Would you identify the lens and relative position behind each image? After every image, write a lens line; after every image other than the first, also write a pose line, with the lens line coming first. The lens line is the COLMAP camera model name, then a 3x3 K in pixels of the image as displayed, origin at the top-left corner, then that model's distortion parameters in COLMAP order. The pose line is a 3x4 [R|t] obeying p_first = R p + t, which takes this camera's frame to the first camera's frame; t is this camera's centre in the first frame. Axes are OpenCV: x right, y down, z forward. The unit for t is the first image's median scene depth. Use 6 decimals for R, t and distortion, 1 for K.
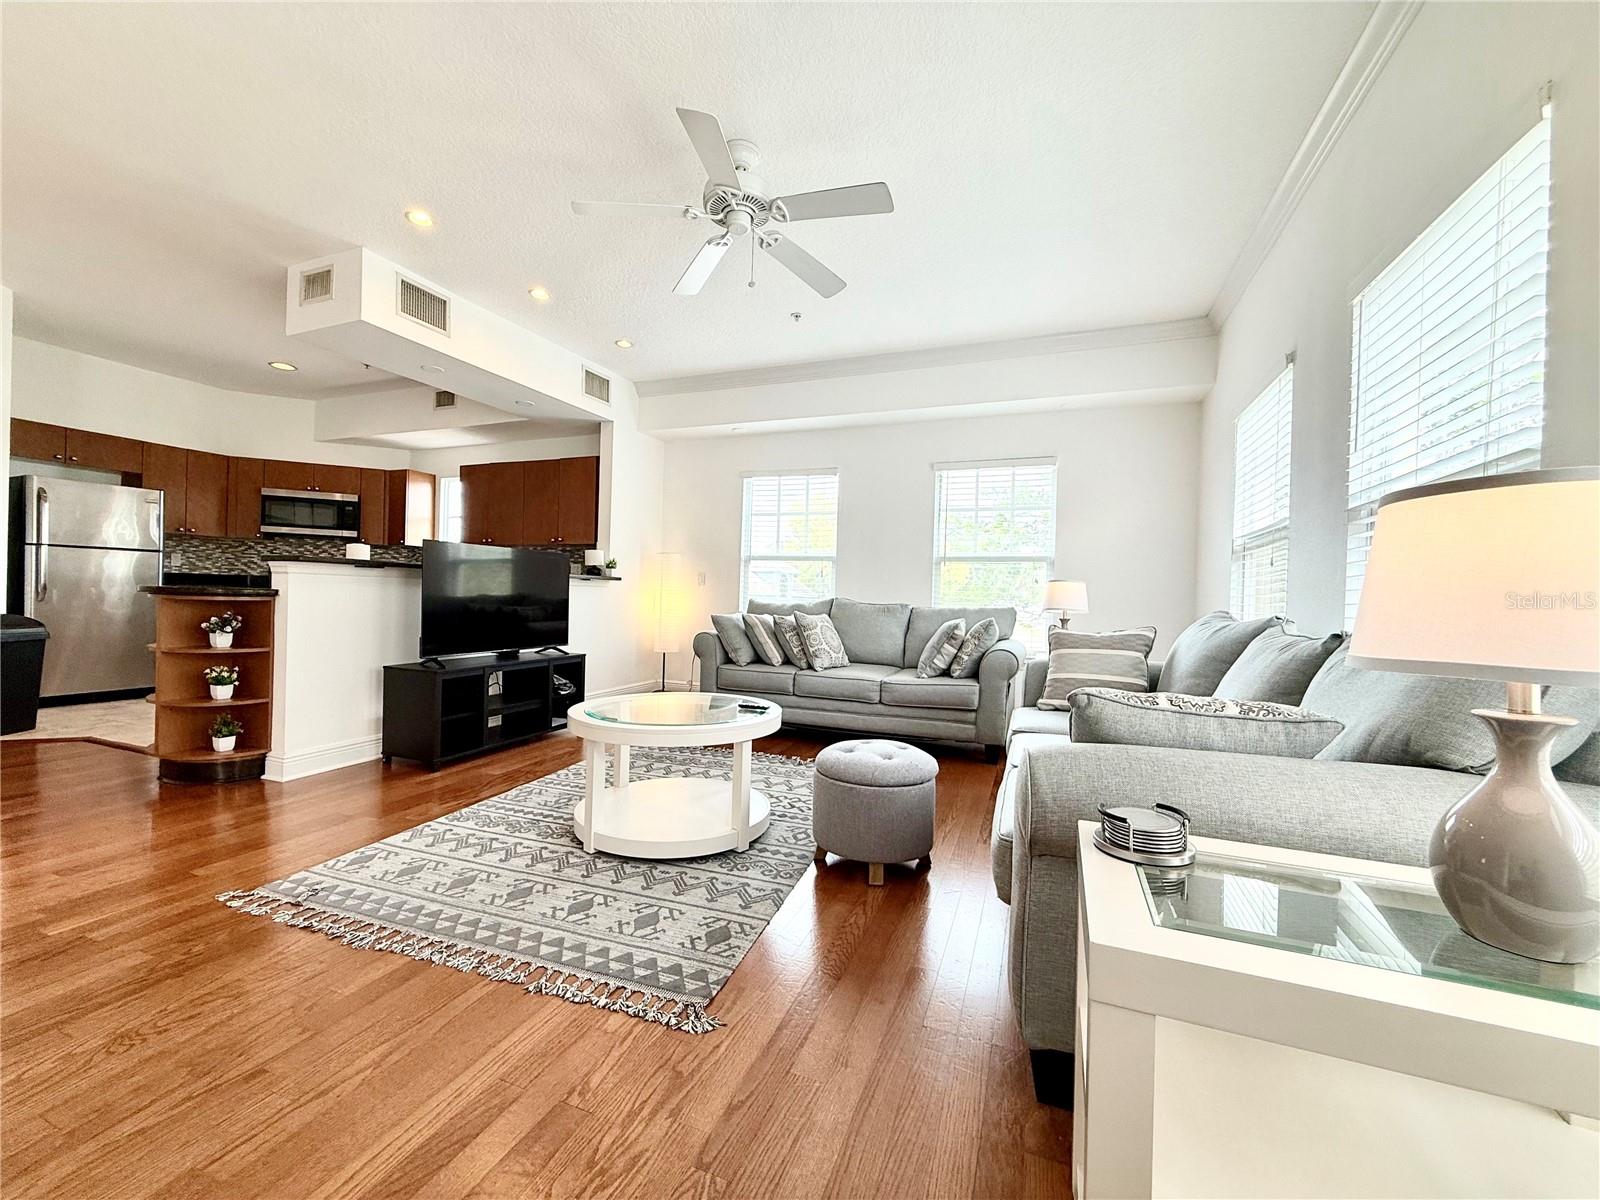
lens RADIAL K [[653.8, 0, 800.0], [0, 653.8, 600.0], [0, 0, 1]] dist [-0.000031, -0.000048]
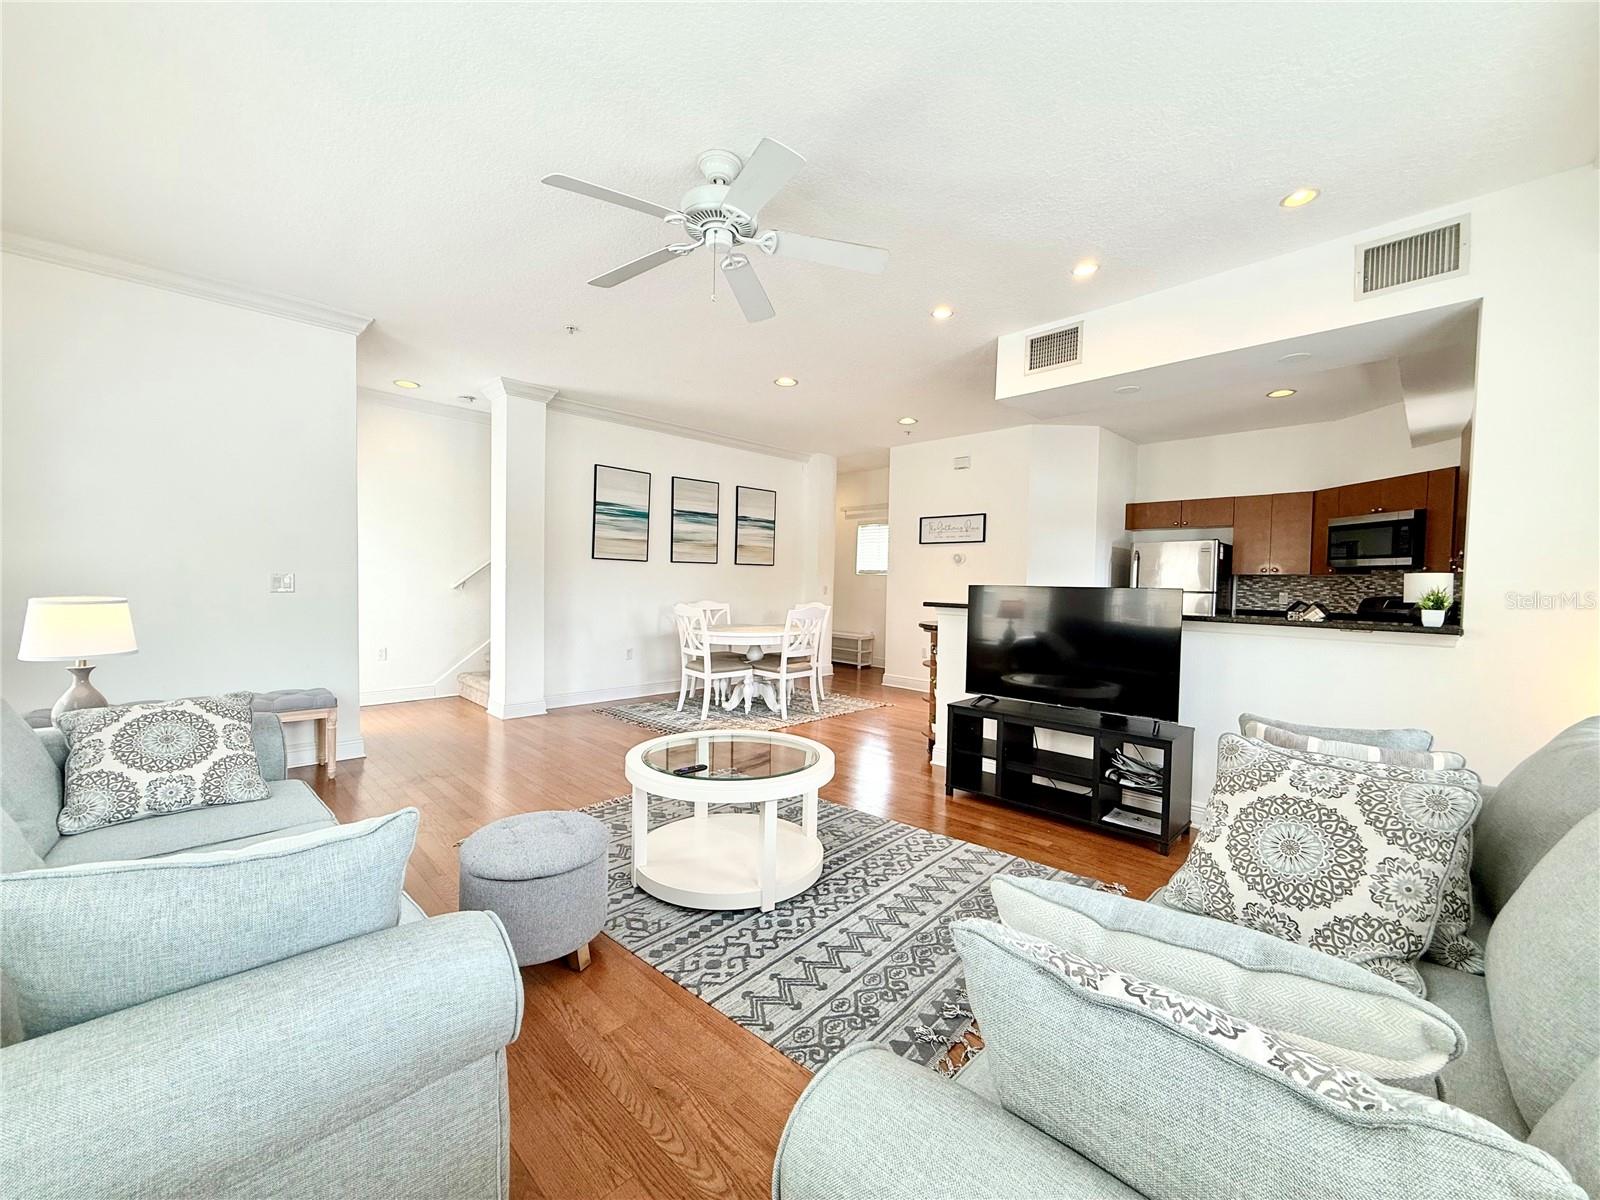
lens RADIAL K [[653.8, 0, 800.0], [0, 653.8, 600.0], [0, 0, 1]] dist [-0.000031, -0.000048]
pose [[-0.415438, -0.004540, -0.909610, 0.433575], [-0.035730, 0.999297, 0.011331, -0.055202], [0.908920, 0.037207, -0.415308, 0.945711]]
